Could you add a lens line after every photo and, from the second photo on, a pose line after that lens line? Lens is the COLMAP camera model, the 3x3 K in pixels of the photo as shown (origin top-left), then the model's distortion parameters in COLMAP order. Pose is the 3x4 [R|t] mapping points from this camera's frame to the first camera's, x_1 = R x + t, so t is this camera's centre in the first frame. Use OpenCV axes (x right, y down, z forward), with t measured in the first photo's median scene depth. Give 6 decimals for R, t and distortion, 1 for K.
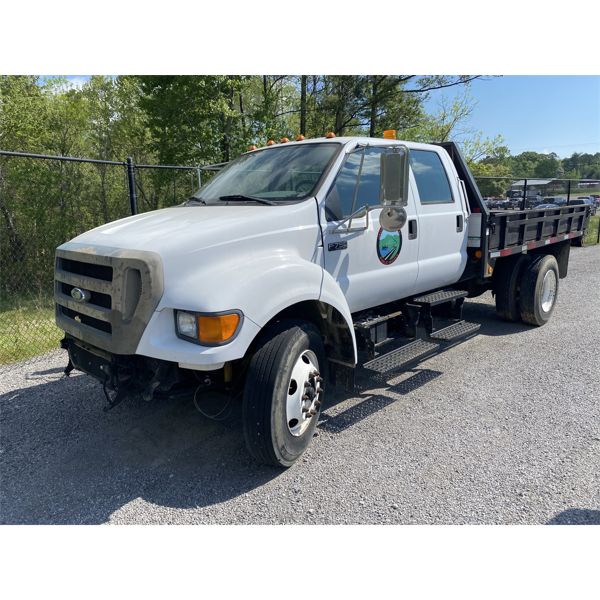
lens RADIAL K [[436.9, 0, 297.9], [0, 436.9, 292.5], [0, 0, 1]] dist [0.001002, 0.001953]
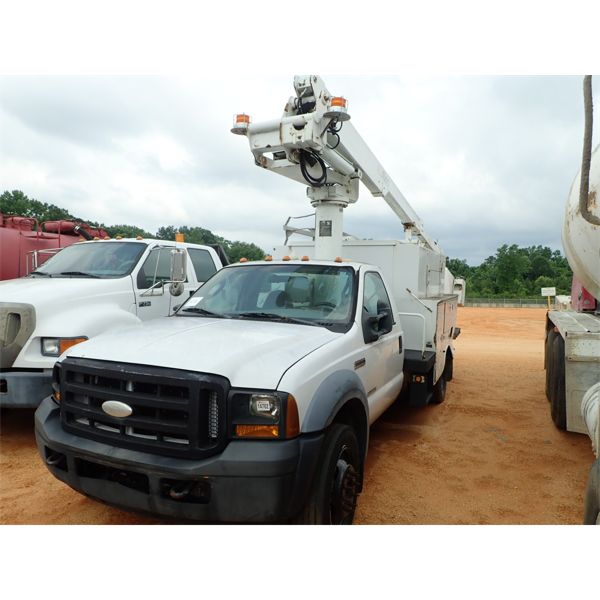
lens RADIAL K [[436.9, 0, 297.9], [0, 436.9, 292.5], [0, 0, 1]] dist [0.001002, 0.001953]
pose [[0.892747, 0.022000, 0.450021, -0.139979], [0.065180, 0.981994, -0.177309, 0.183952], [-0.445819, 0.187624, 0.875239, -0.724328]]
